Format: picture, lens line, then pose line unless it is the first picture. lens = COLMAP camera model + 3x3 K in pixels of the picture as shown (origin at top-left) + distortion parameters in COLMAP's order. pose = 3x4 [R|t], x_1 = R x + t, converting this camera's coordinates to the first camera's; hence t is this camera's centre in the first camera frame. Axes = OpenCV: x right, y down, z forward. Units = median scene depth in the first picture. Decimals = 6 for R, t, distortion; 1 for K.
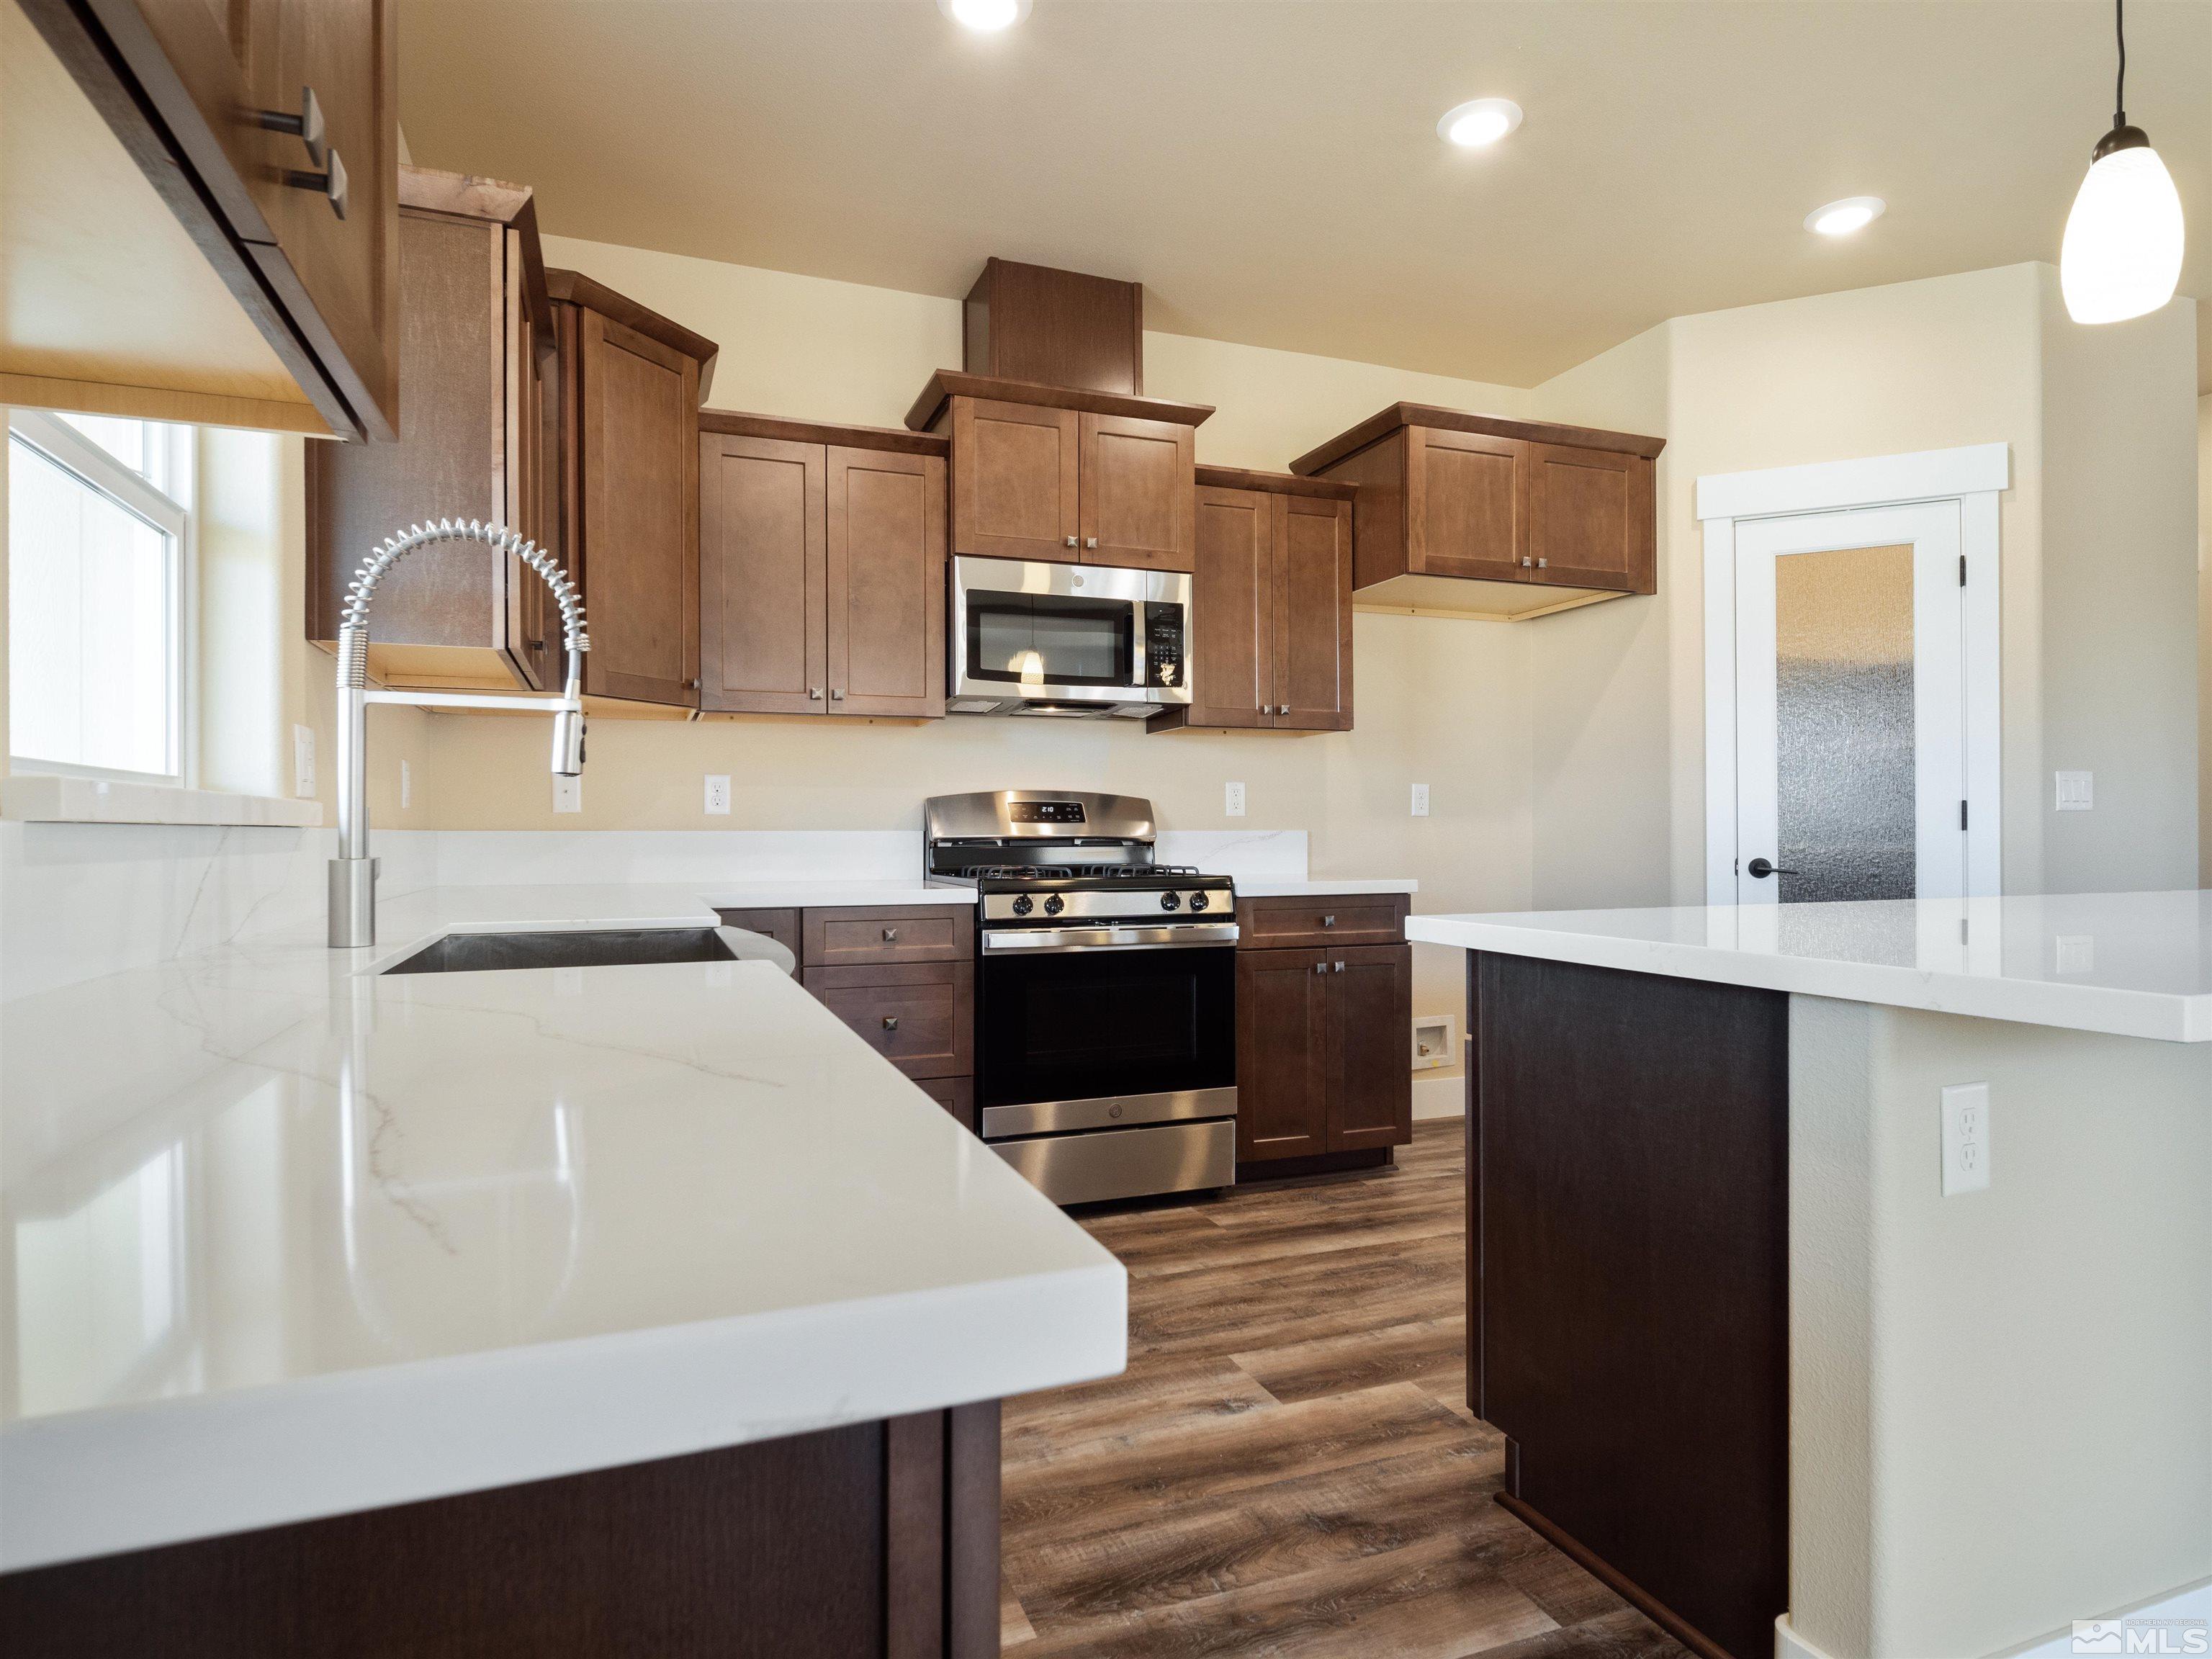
lens RADIAL K [[1218.9, 0, 1105.4], [0, 1218.9, 832.9], [0, 0, 1]] dist [-0.001097, -0.001559]
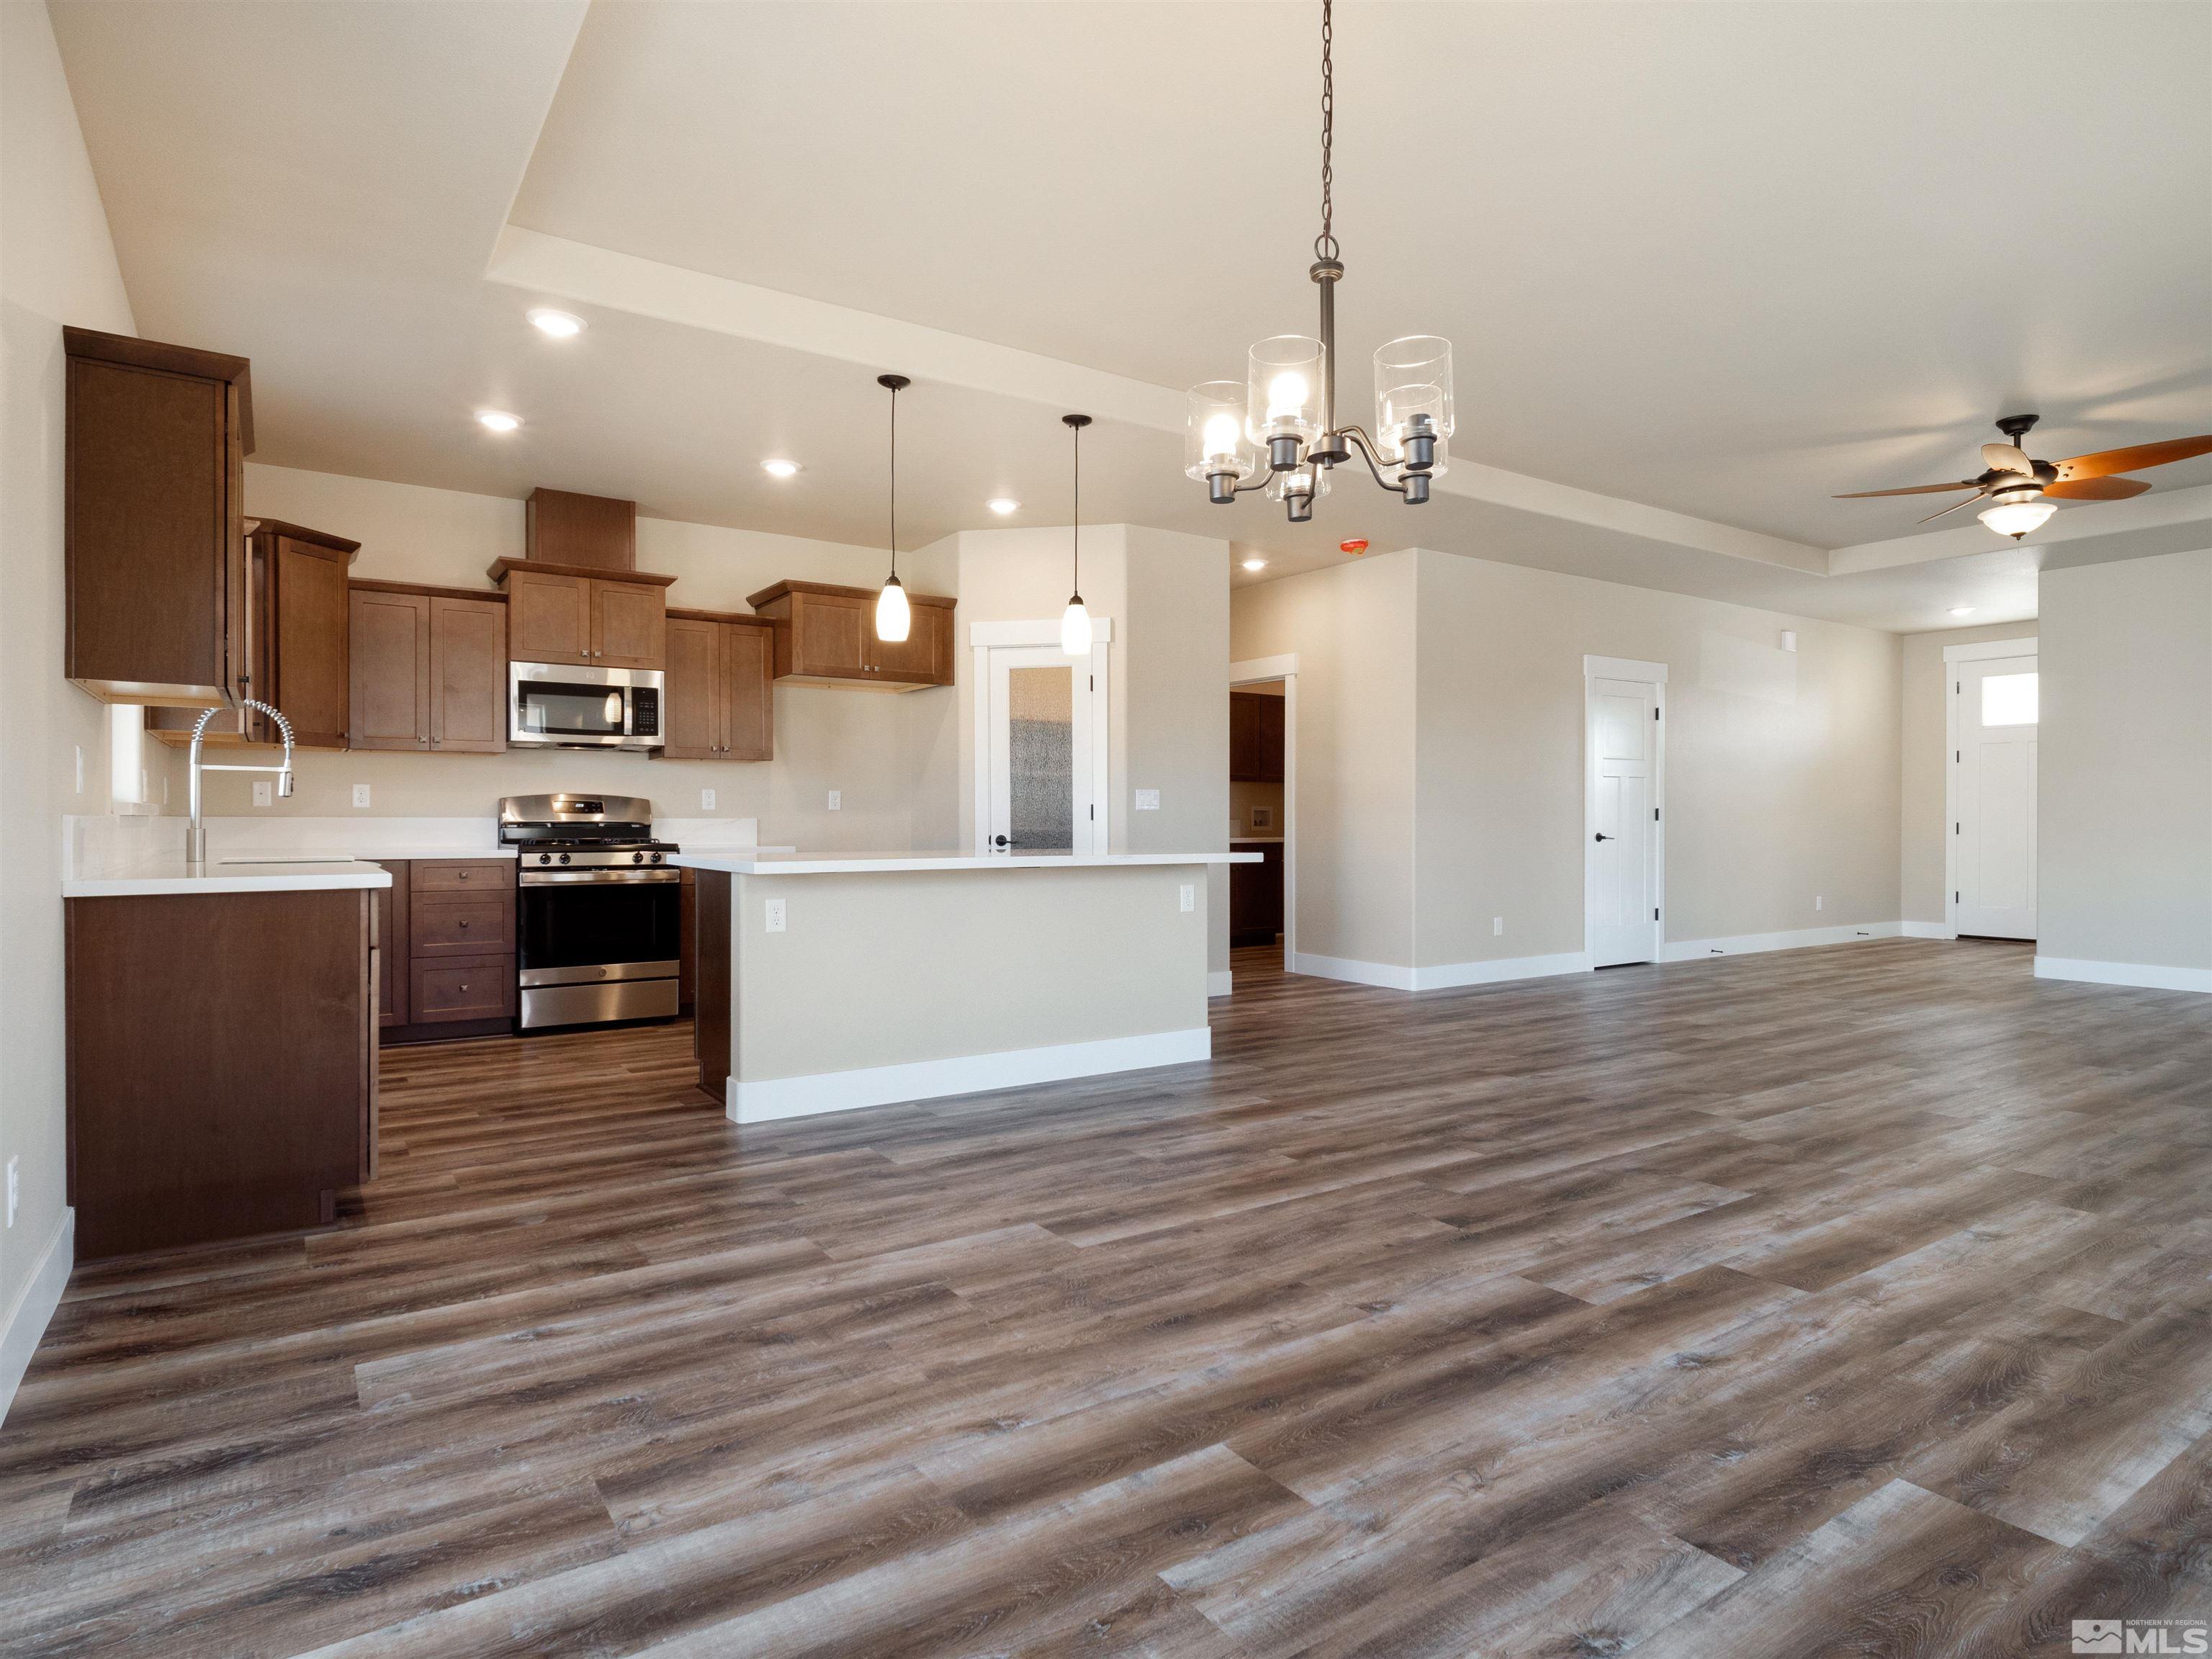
lens RADIAL K [[1218.9, 0, 1100.5], [0, 1218.9, 823.8], [0, 0, 1]] dist [-0.001097, -0.001559]
pose [[0.976062, 0.003713, 0.217462, 0.305983], [-0.004286, 0.999988, 0.002163, -0.000735], [-0.217451, -0.003044, 0.976066, -0.845363]]
